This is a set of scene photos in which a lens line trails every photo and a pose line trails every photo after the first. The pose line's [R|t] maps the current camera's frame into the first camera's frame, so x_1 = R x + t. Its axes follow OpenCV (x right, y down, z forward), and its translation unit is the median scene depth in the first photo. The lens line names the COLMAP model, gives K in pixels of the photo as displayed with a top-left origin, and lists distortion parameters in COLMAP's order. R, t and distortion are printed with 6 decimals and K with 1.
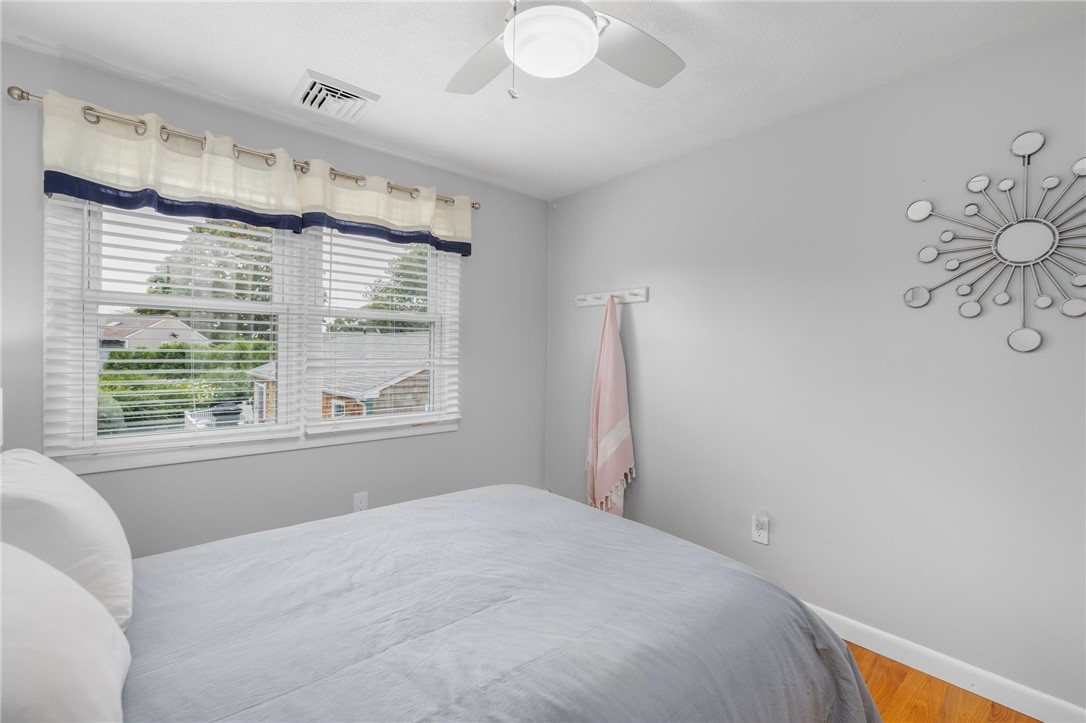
lens RADIAL K [[469.8, 0, 542.6], [0, 469.8, 352.8], [0, 0, 1]] dist [0.006621, -0.000724]
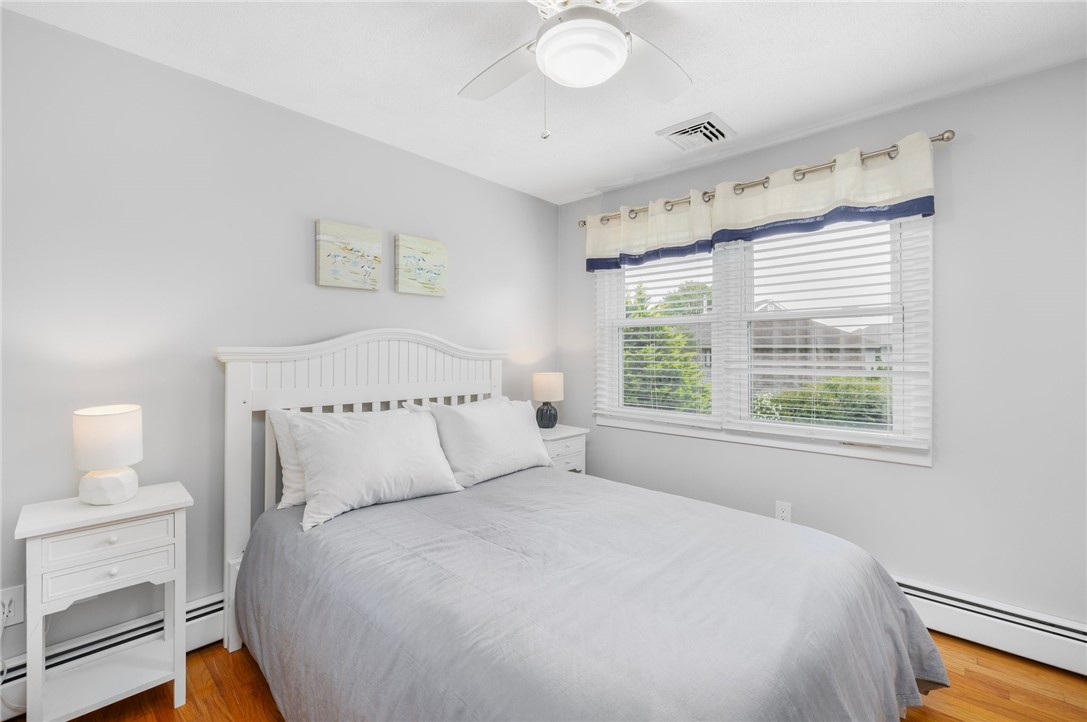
lens RADIAL K [[460.5, 0, 538.2], [0, 460.5, 345.9], [0, 0, 1]] dist [-0.003189, -0.000115]
pose [[0.117019, -0.027858, -0.992739, 0.577091], [-0.002253, 0.999596, -0.028316, 0.009601], [0.993127, 0.005550, 0.116909, 0.461620]]
